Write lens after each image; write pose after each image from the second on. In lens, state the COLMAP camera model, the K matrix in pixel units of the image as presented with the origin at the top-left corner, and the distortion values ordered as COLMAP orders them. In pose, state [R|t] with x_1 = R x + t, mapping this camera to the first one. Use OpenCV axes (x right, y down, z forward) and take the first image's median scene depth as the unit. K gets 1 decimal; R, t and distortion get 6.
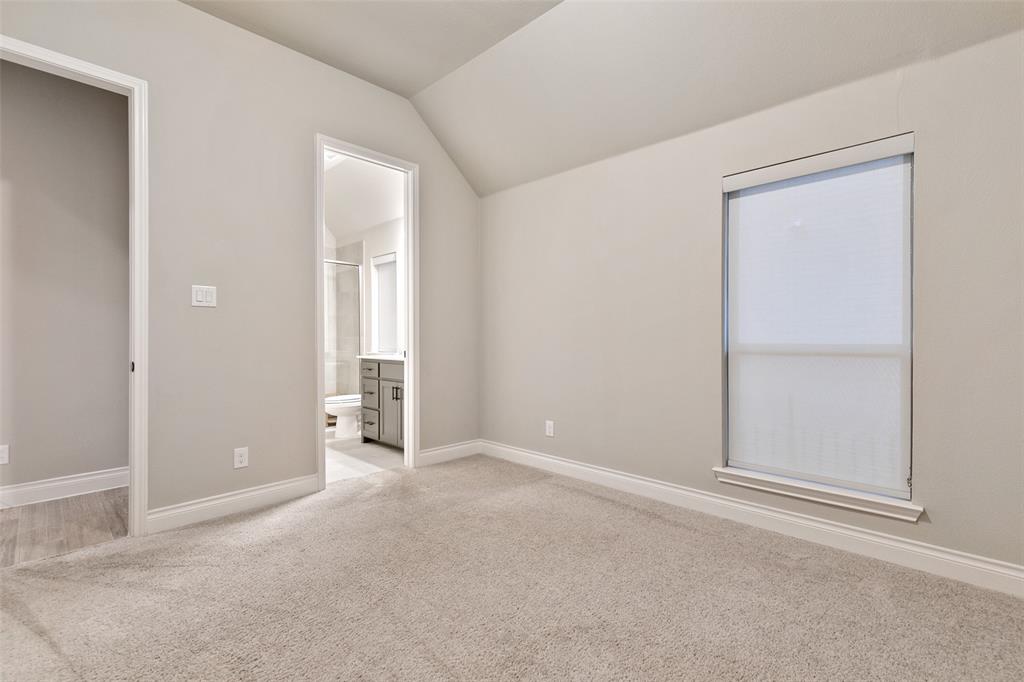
lens RADIAL K [[459.9, 0, 522.5], [0, 459.9, 331.6], [0, 0, 1]] dist [-0.000214, -0.000171]
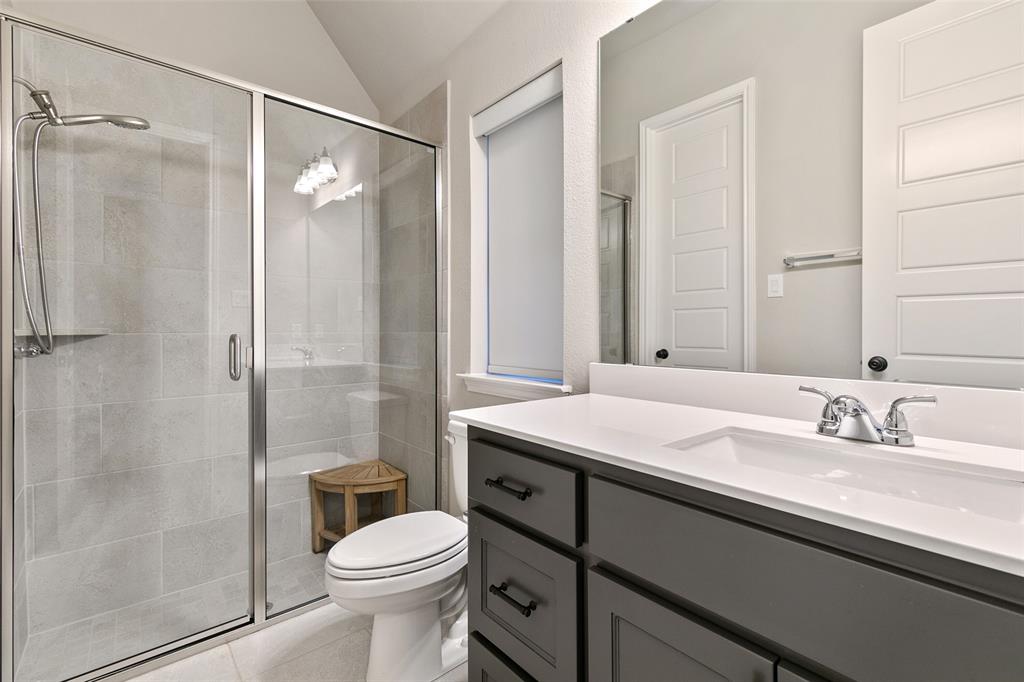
lens RADIAL K [[459.9, 0, 522.5], [0, 459.9, 331.6], [0, 0, 1]] dist [-0.000214, -0.000171]
pose [[0.995423, 0.005549, -0.095402, -0.244318], [-0.004481, 0.999925, 0.011407, 0.005297], [0.095458, -0.010927, 0.995373, 0.617209]]
